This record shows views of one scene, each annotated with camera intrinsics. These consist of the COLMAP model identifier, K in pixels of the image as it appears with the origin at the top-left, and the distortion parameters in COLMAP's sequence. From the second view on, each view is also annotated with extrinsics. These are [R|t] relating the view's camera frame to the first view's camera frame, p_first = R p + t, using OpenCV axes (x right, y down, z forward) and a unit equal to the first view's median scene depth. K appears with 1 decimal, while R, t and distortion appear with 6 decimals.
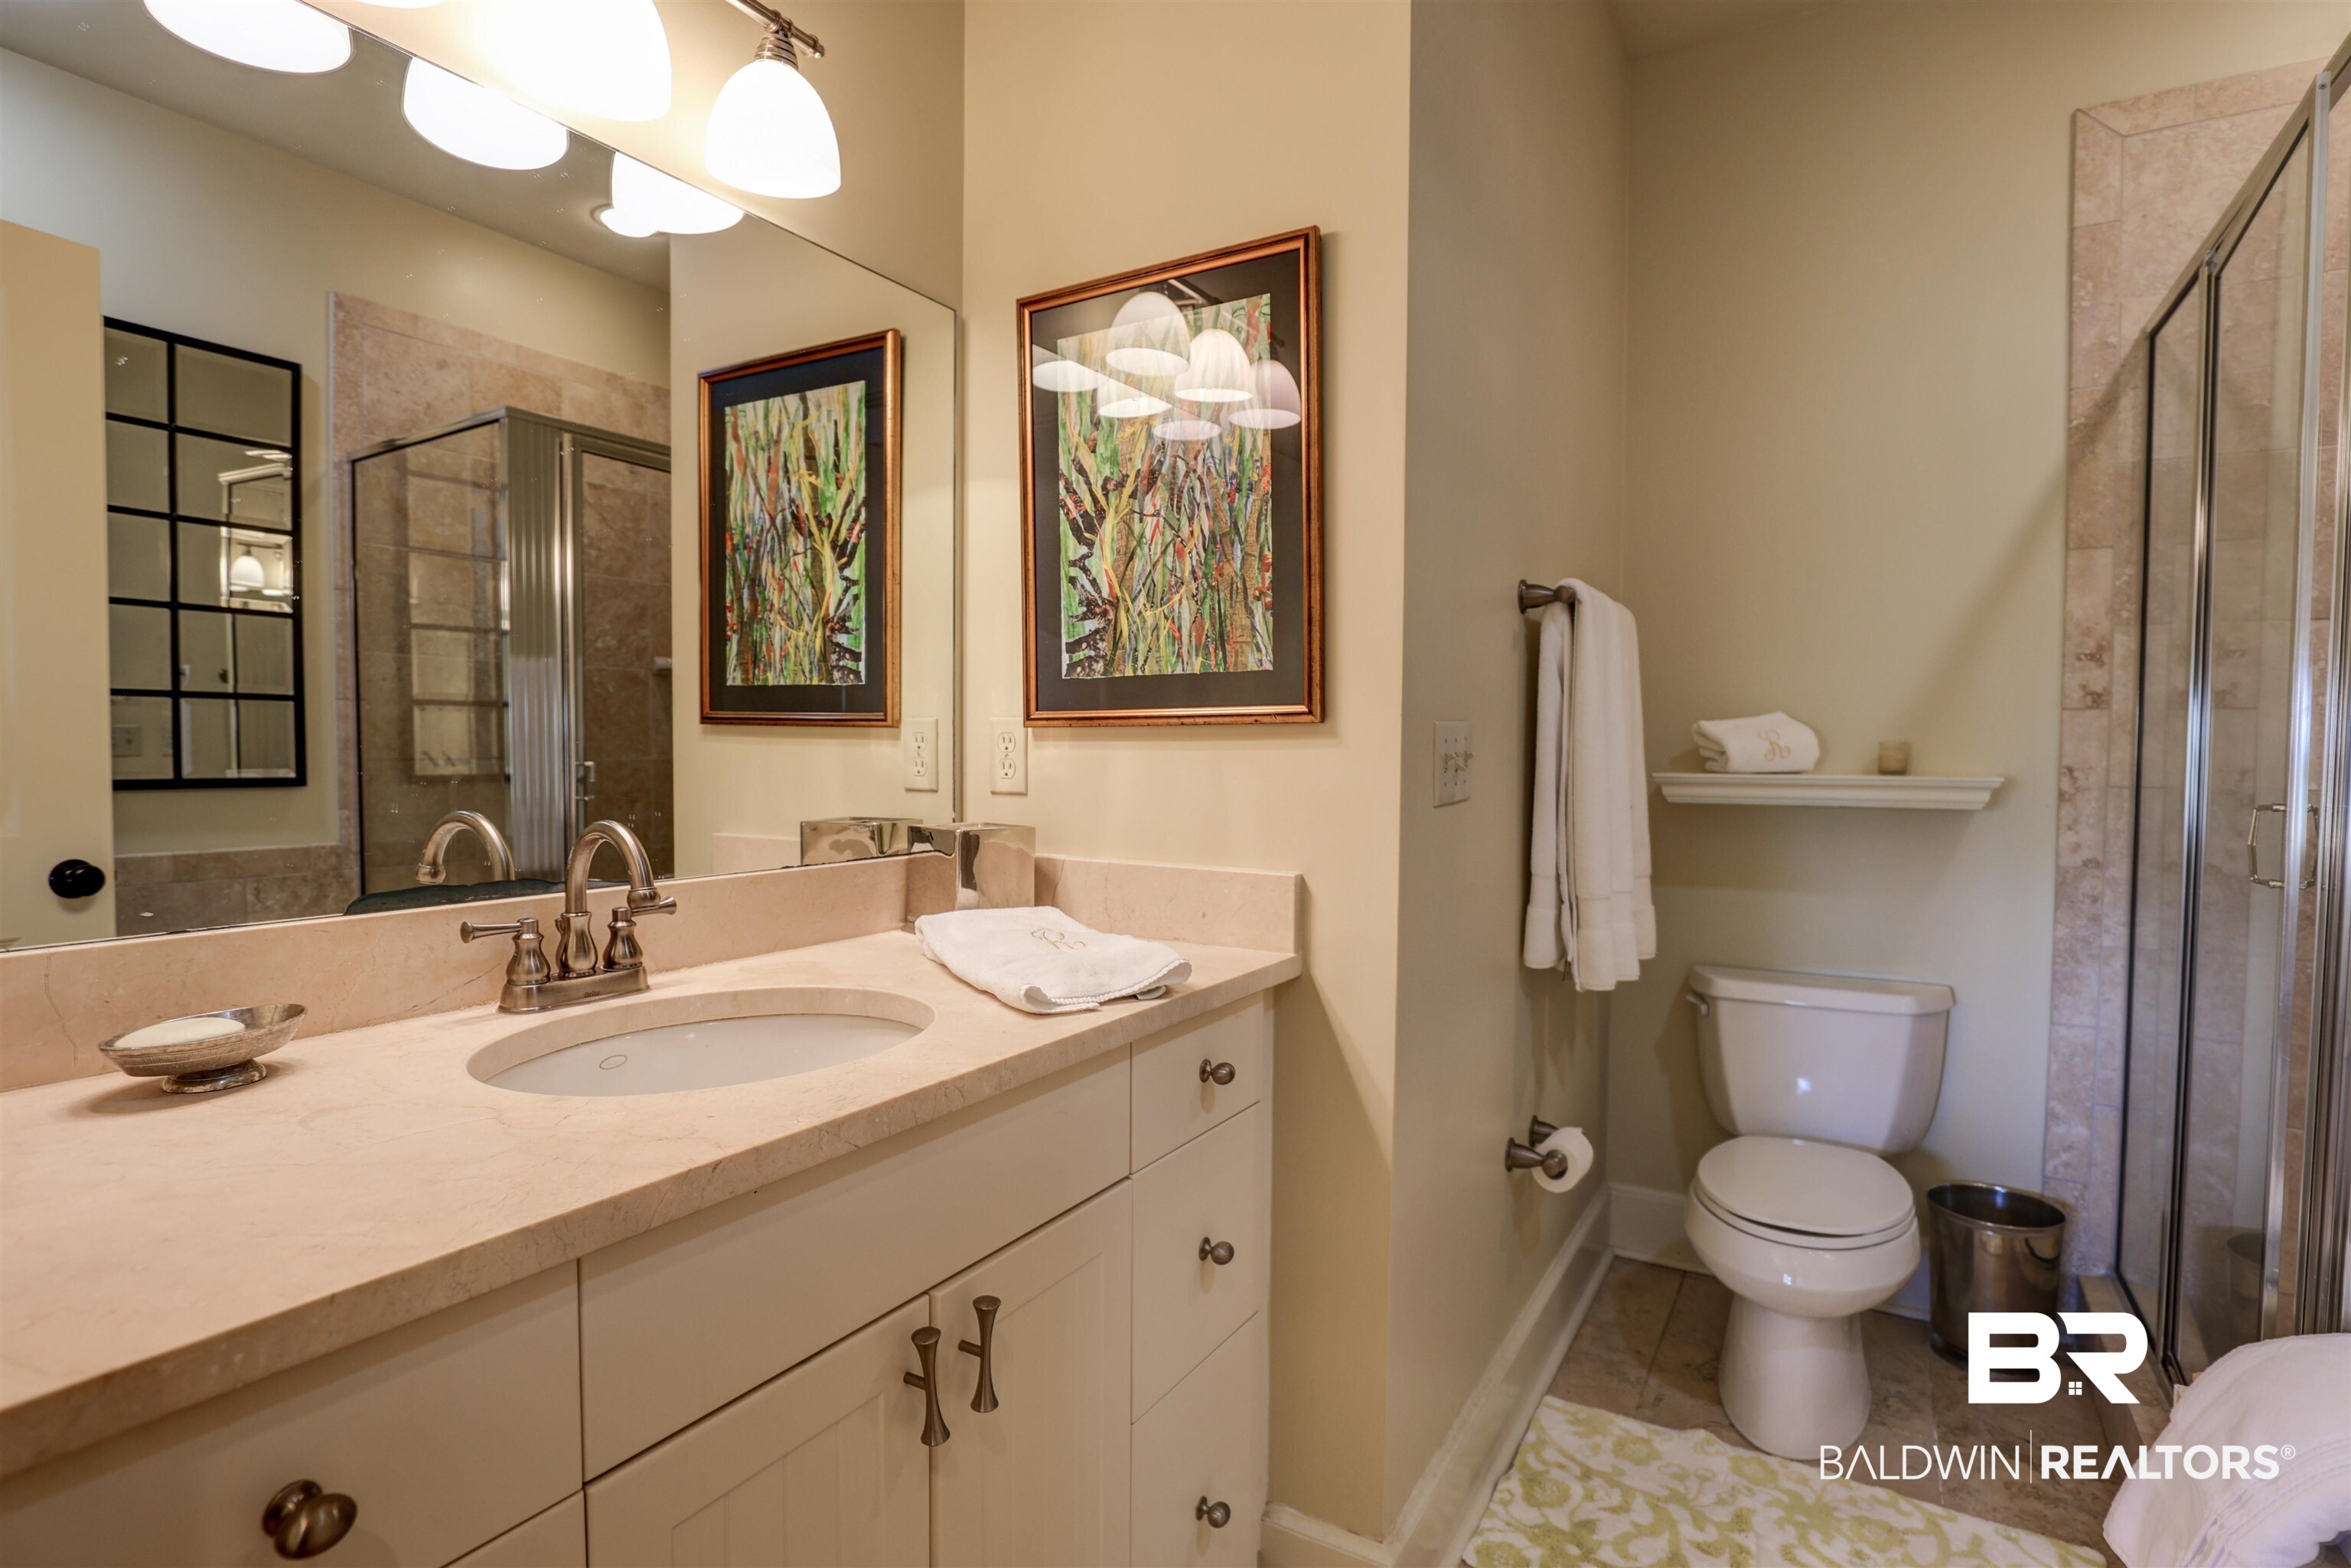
lens RADIAL K [[1155.8, 0, 1181.9], [0, 1155.8, 787.4], [0, 0, 1]] dist [-0.002347, -0.000221]
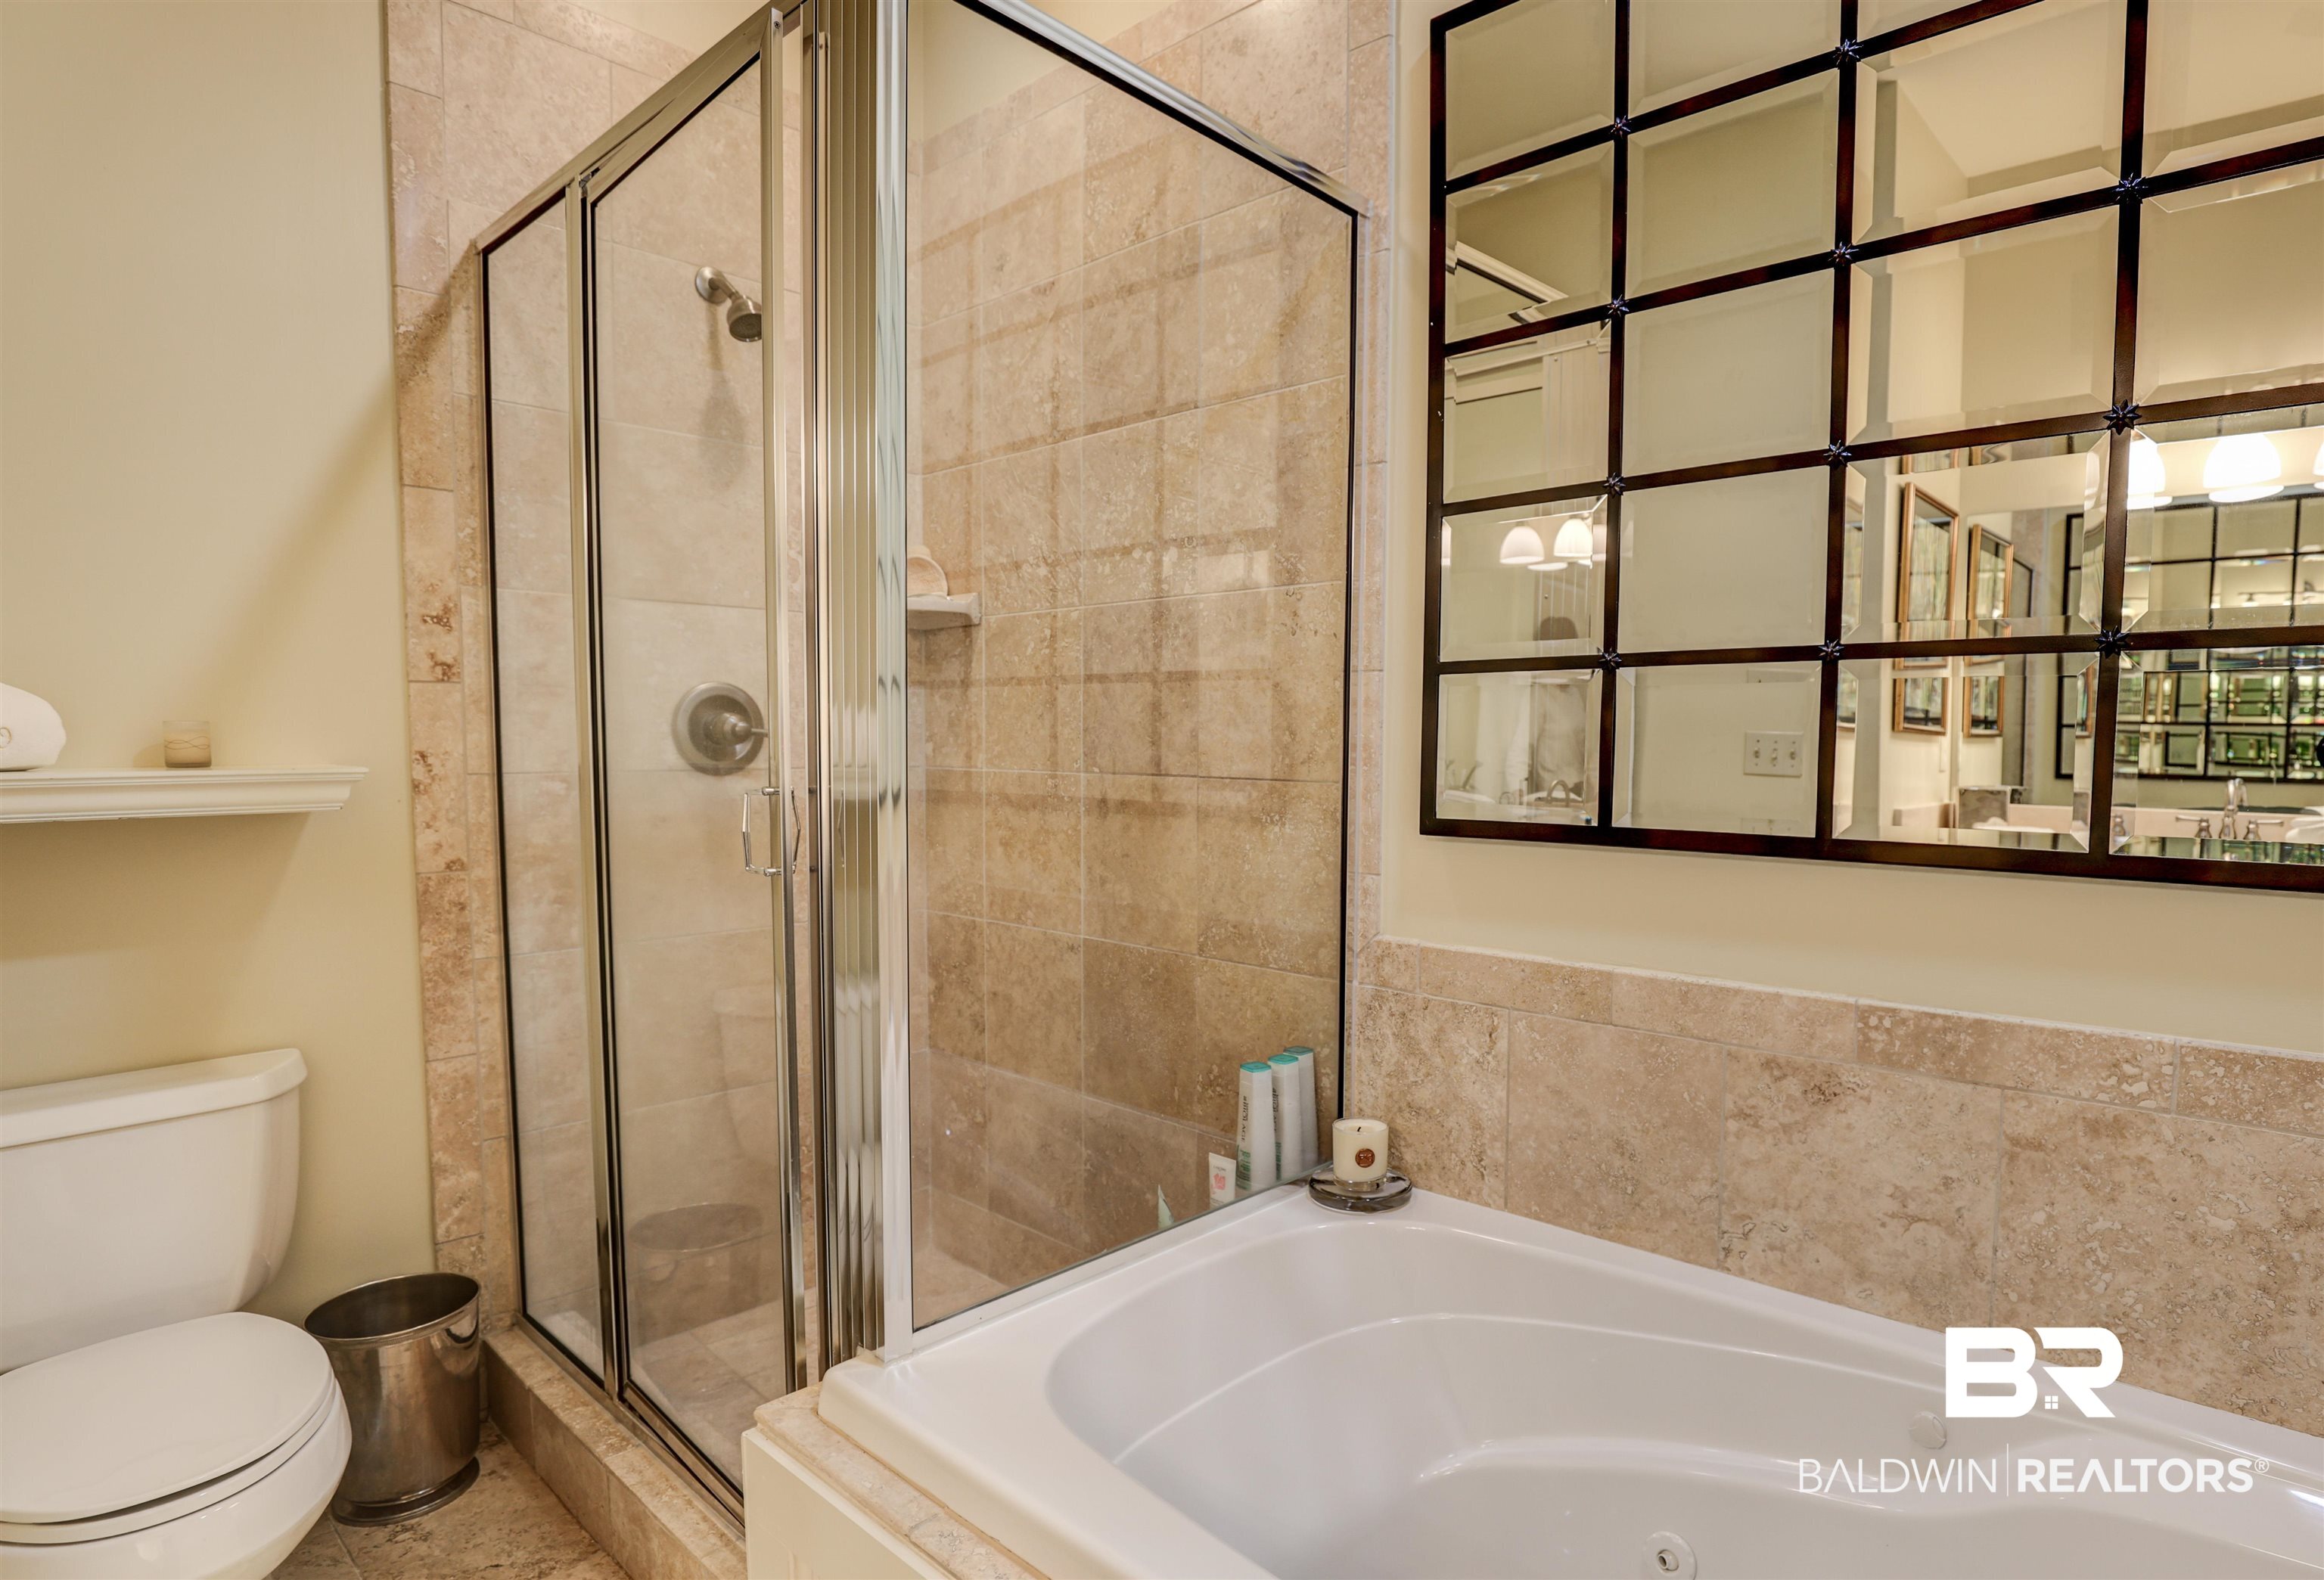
lens RADIAL K [[1230.0, 0, 1228.3], [0, 1230.0, 823.9], [0, 0, 1]] dist [-0.024303, 0.001575]
pose [[0.201342, -0.077194, 0.976475, 0.029755], [0.034839, 0.996823, 0.071619, -0.008890], [-0.978901, 0.019600, 0.203391, 0.261923]]
